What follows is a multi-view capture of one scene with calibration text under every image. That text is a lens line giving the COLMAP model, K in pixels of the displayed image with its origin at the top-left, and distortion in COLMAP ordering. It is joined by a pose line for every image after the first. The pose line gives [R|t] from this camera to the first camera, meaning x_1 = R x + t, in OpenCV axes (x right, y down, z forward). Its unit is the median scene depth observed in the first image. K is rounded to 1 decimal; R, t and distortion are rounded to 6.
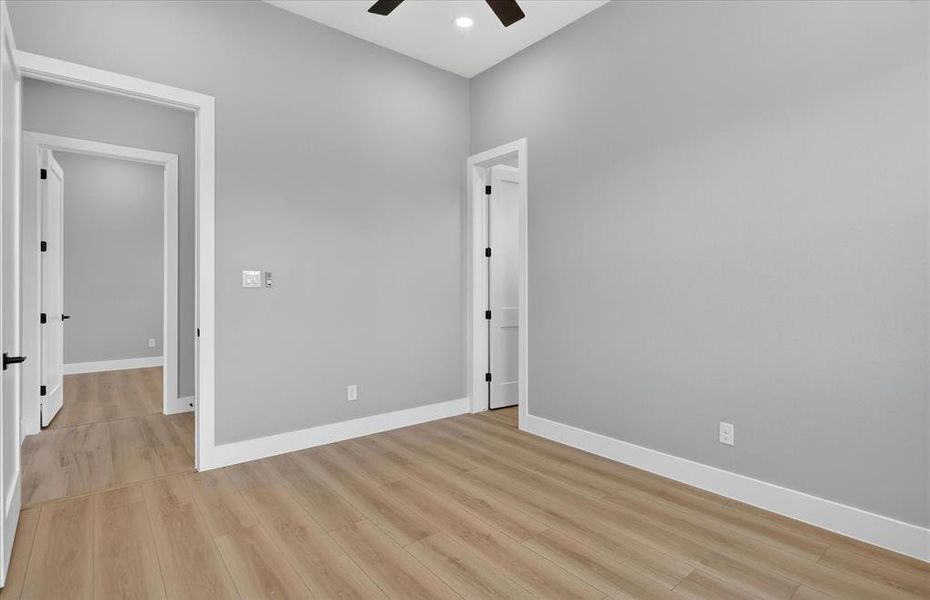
lens RADIAL K [[456.2, 0, 465.9], [0, 456.2, 285.8], [0, 0, 1]] dist [-0.003328, -0.000575]
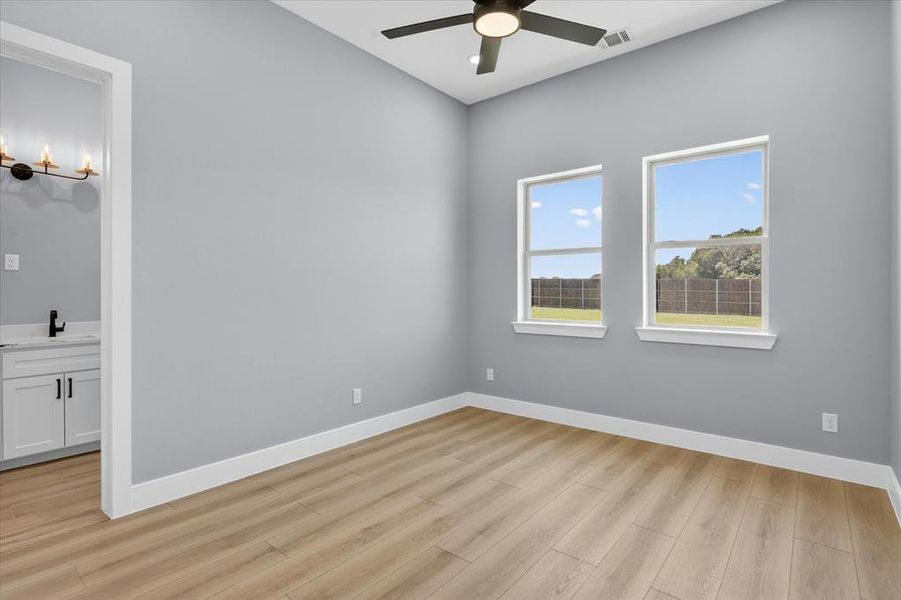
lens RADIAL K [[445.5, 0, 450.1], [0, 445.5, 288.4], [0, 0, 1]] dist [-0.000971, 0.000138]
pose [[-0.181585, 0.006836, 0.983351, -0.900333], [-0.003617, 0.999964, -0.007620, -0.001941], [-0.983369, -0.004941, -0.181554, 1.030862]]
